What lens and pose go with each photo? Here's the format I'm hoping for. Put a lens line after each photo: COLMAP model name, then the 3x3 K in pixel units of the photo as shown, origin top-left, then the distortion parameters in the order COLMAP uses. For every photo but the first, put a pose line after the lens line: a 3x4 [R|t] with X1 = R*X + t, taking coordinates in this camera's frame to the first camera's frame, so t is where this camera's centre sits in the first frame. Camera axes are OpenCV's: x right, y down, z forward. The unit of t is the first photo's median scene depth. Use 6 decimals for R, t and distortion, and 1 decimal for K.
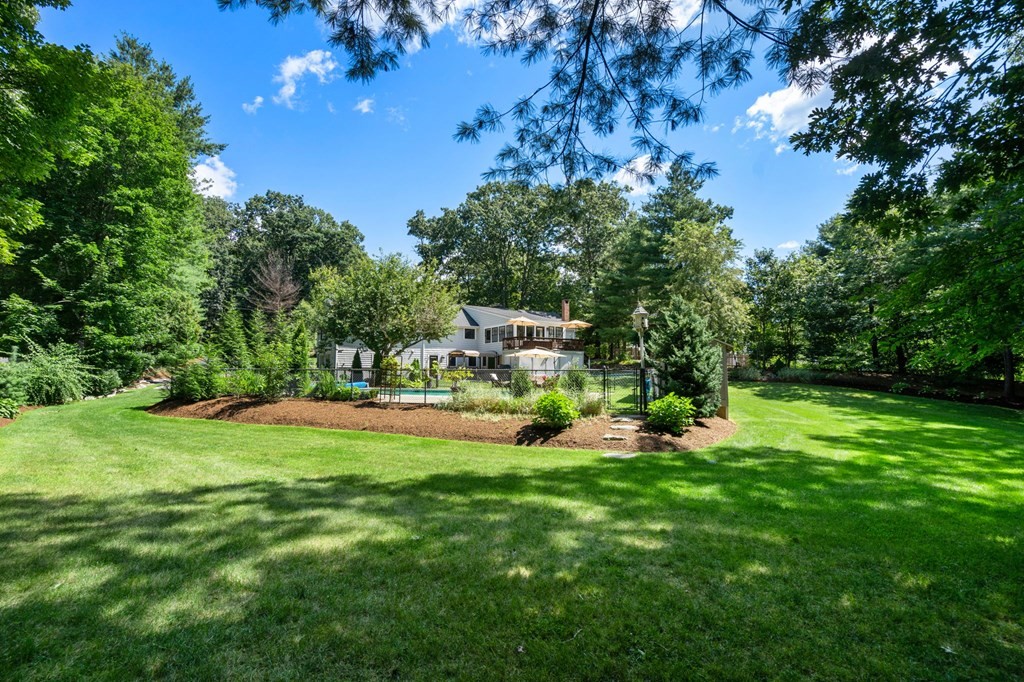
lens RADIAL K [[473.9, 0, 494.9], [0, 473.9, 339.0], [0, 0, 1]] dist [-0.018916, 0.008439]
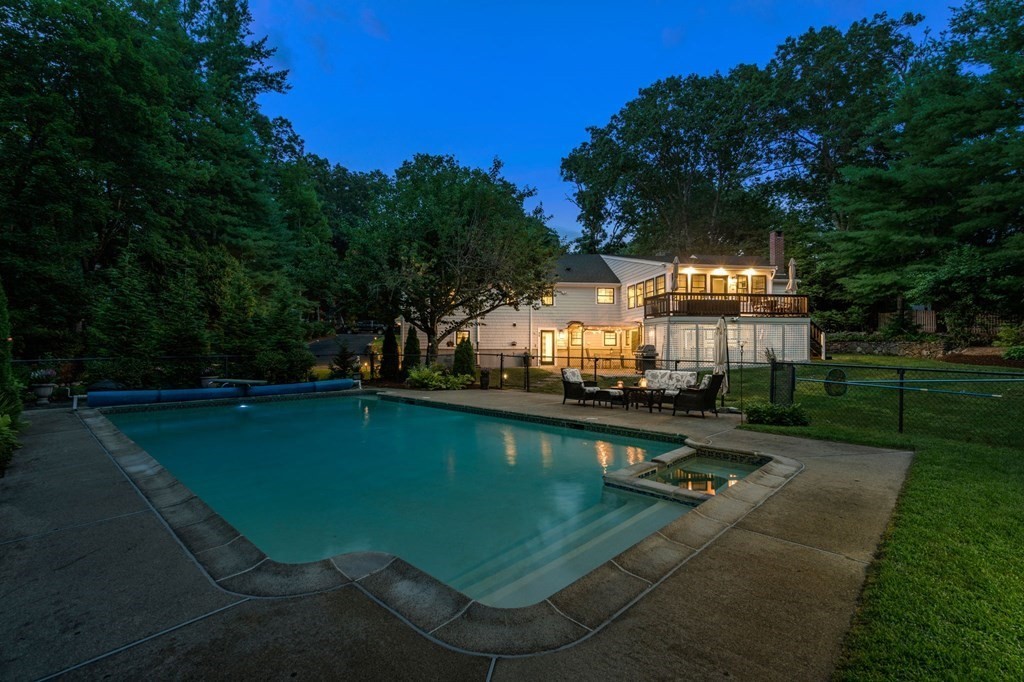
lens RADIAL K [[473.9, 0, 494.9], [0, 473.9, 339.0], [0, 0, 1]] dist [-0.018916, 0.008439]
pose [[0.911525, -0.003159, -0.411233, 0.082571], [0.026536, 0.998338, 0.051151, 0.014049], [0.410388, -0.057538, 0.910094, 0.370996]]
